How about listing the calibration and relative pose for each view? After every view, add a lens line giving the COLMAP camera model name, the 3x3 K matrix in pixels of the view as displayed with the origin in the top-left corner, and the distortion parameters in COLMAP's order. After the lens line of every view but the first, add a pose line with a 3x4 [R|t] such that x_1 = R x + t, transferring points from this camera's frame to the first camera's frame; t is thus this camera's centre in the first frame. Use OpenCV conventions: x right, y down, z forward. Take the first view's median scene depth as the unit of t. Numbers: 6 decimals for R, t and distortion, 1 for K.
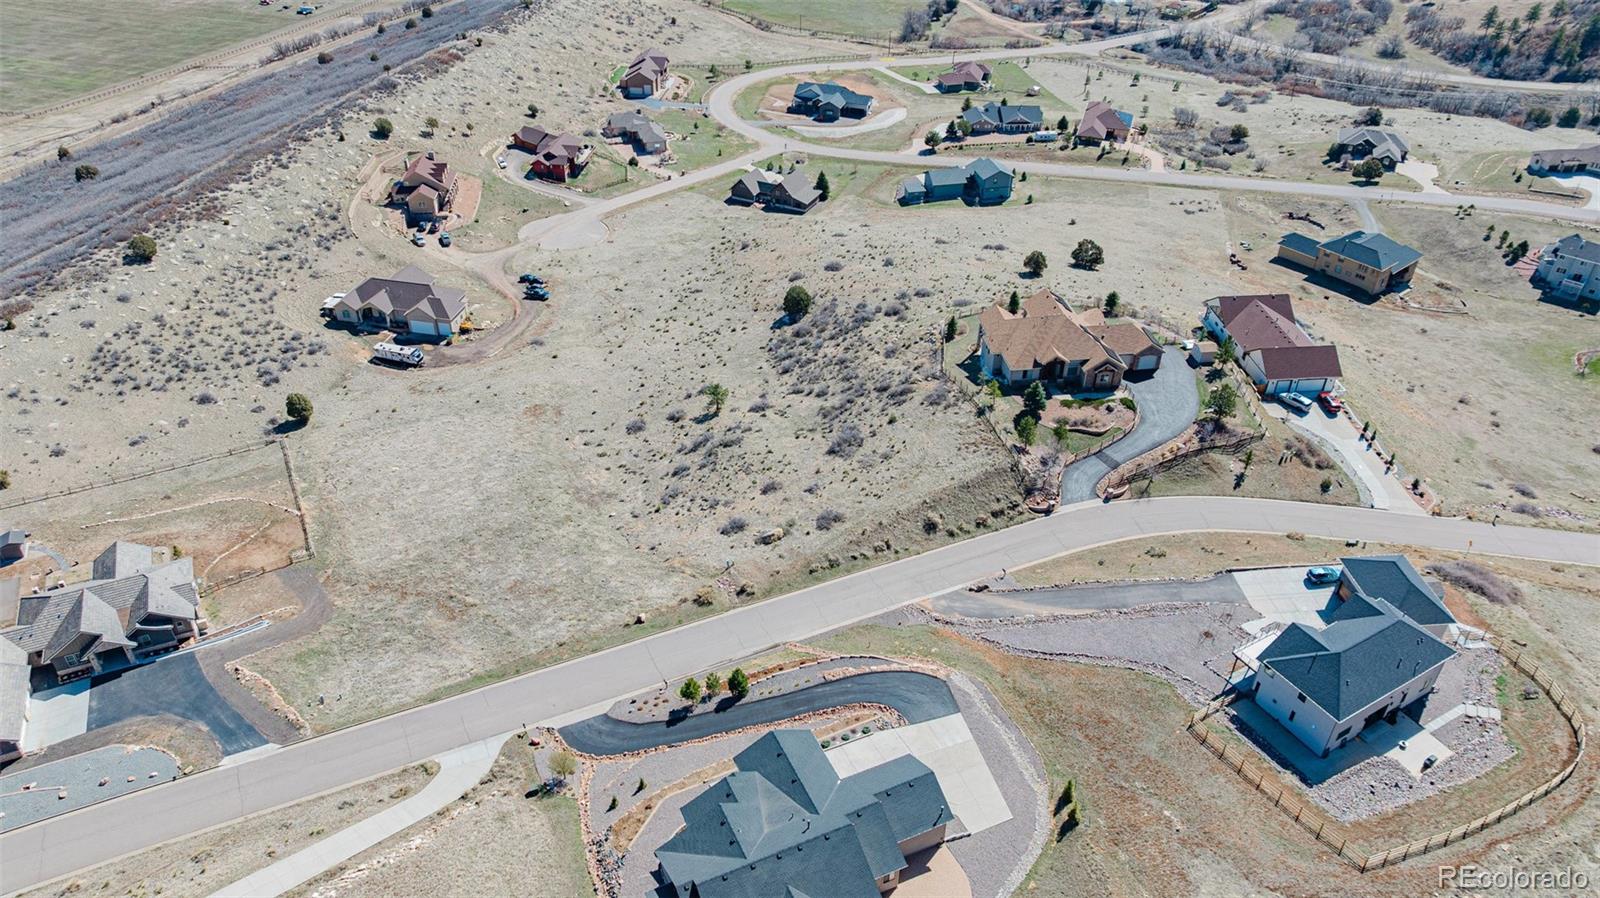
lens RADIAL K [[1128.6, 0, 797.4], [0, 1128.6, 445.4], [0, 0, 1]] dist [-0.021182, 0.011259]
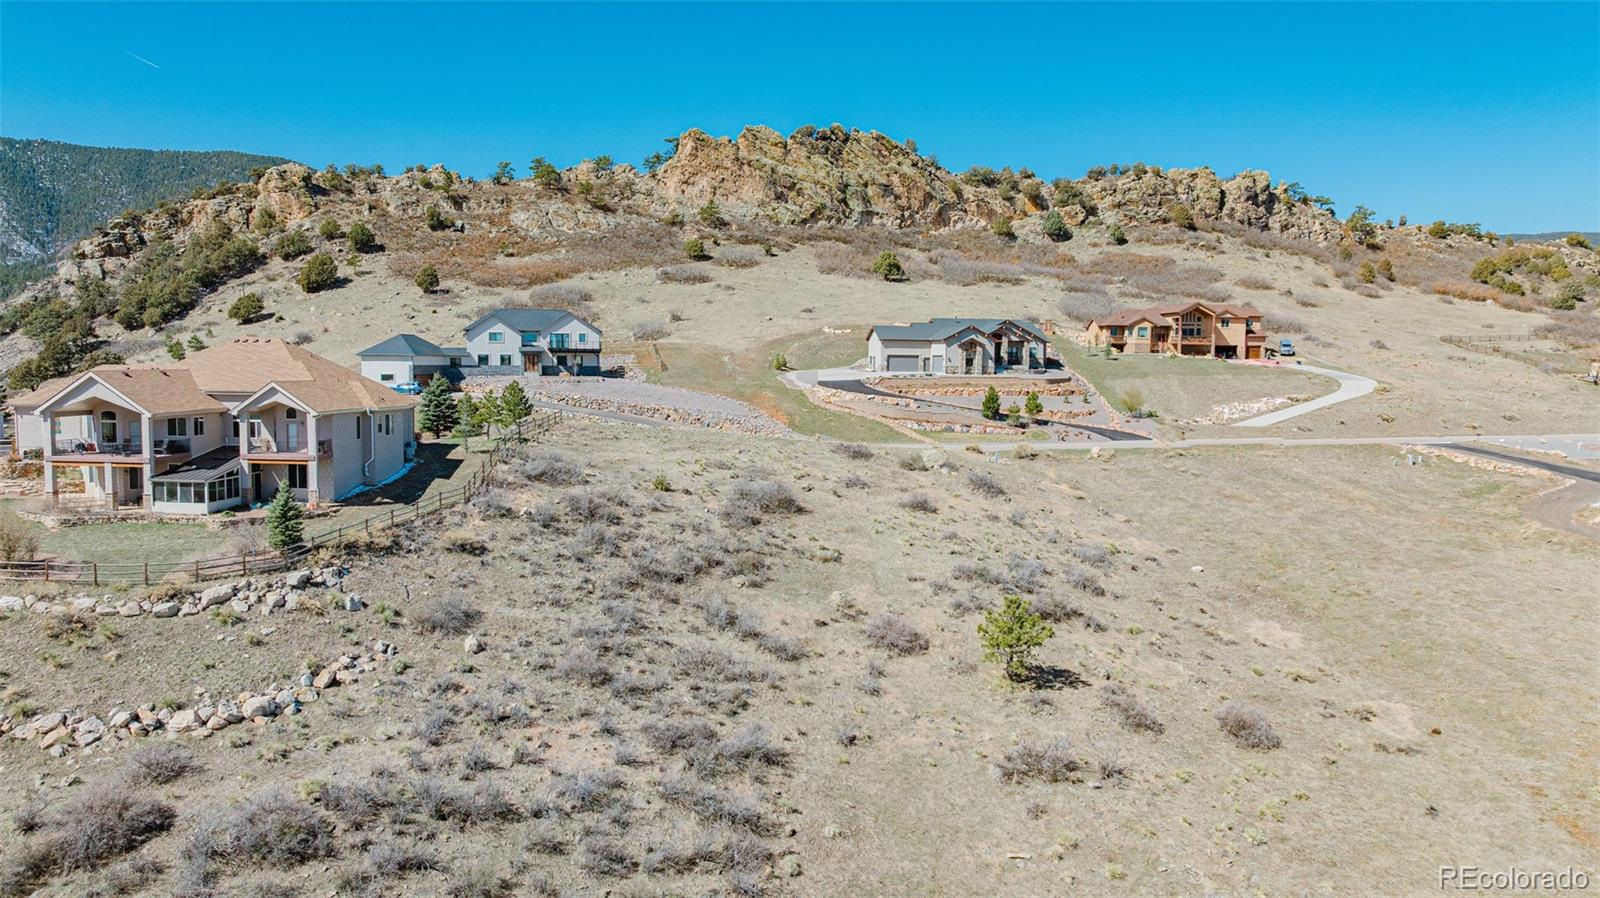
lens RADIAL K [[1128.6, 0, 797.4], [0, 1128.6, 445.4], [0, 0, 1]] dist [-0.021182, 0.011259]
pose [[-0.969869, -0.039535, 0.240398, -0.073558], [0.124594, 0.767455, 0.628879, -0.267319], [-0.209357, 0.639883, -0.739405, 1.032283]]
